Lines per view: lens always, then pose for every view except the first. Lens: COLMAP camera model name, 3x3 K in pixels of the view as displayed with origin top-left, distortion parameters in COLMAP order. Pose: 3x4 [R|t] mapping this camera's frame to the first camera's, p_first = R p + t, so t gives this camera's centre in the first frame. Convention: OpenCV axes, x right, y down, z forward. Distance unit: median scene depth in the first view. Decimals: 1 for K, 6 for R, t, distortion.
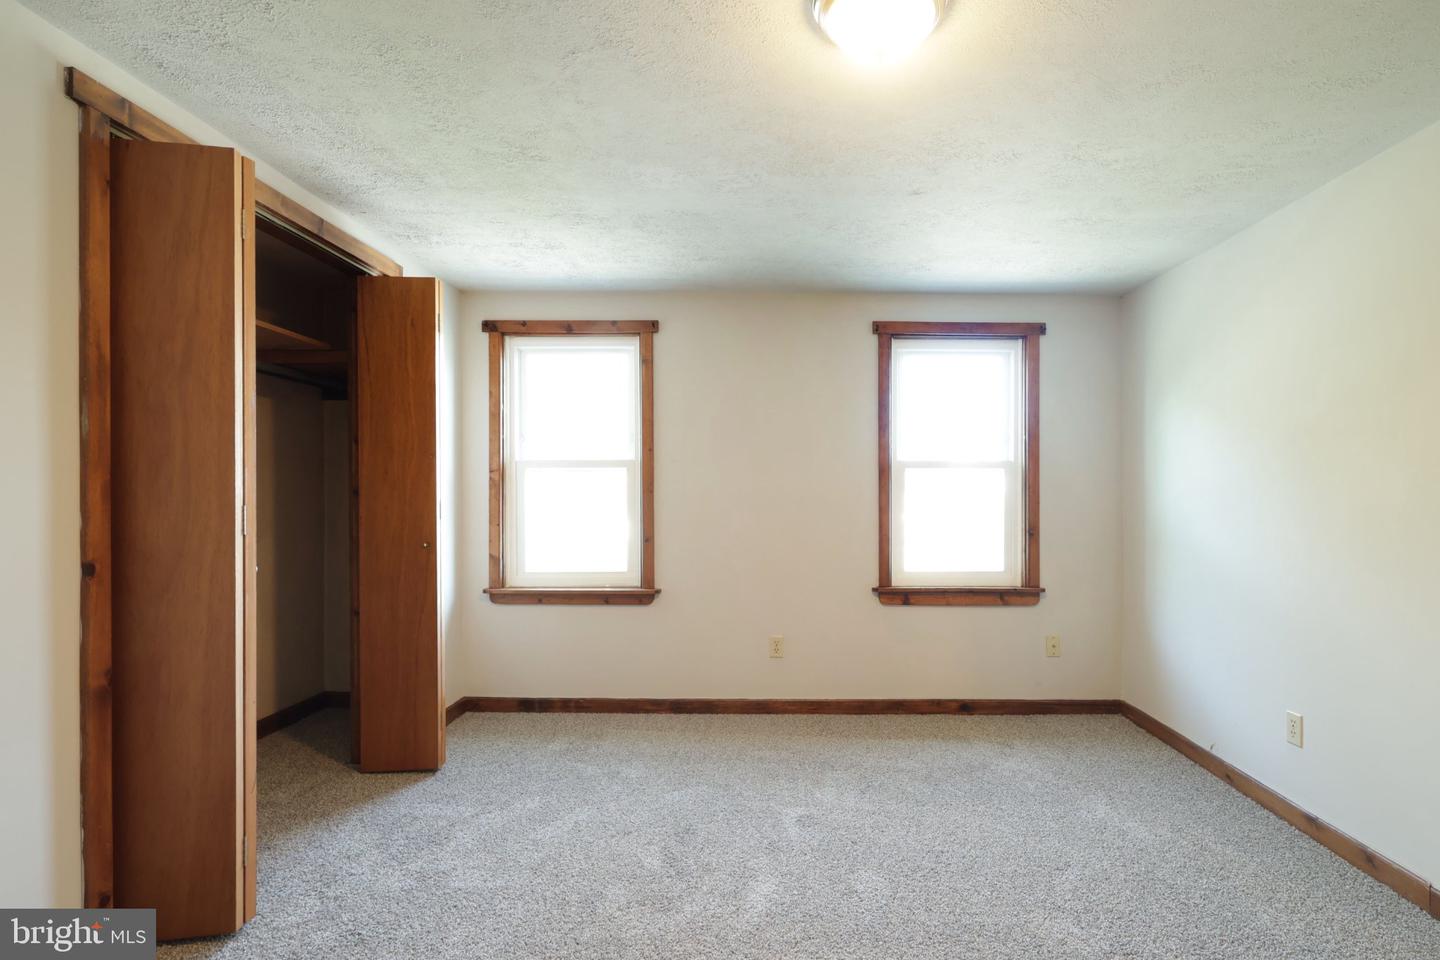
lens RADIAL K [[724.4, 0, 720.6], [0, 724.4, 496.8], [0, 0, 1]] dist [-0.000587, 0.000273]
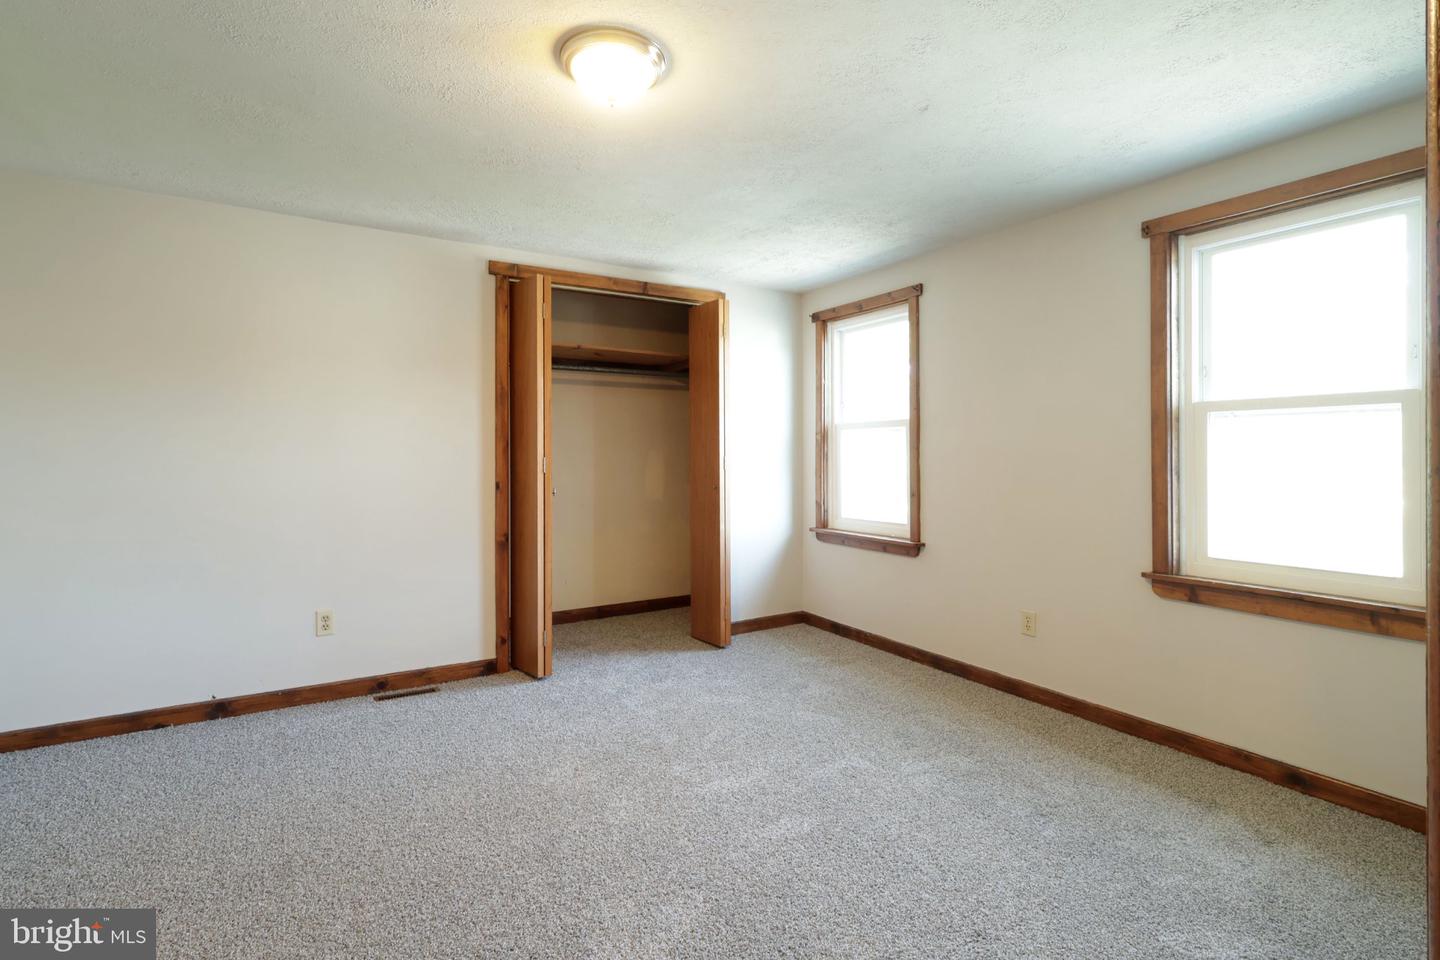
lens RADIAL K [[687.7, 0, 717.1], [0, 687.7, 454.6], [0, 0, 1]] dist [0.003954, 0.000630]
pose [[0.512446, -0.003638, -0.858712, 0.606183], [-0.002607, 0.999980, -0.005792, 0.007849], [0.858716, 0.005207, 0.512426, 0.246160]]
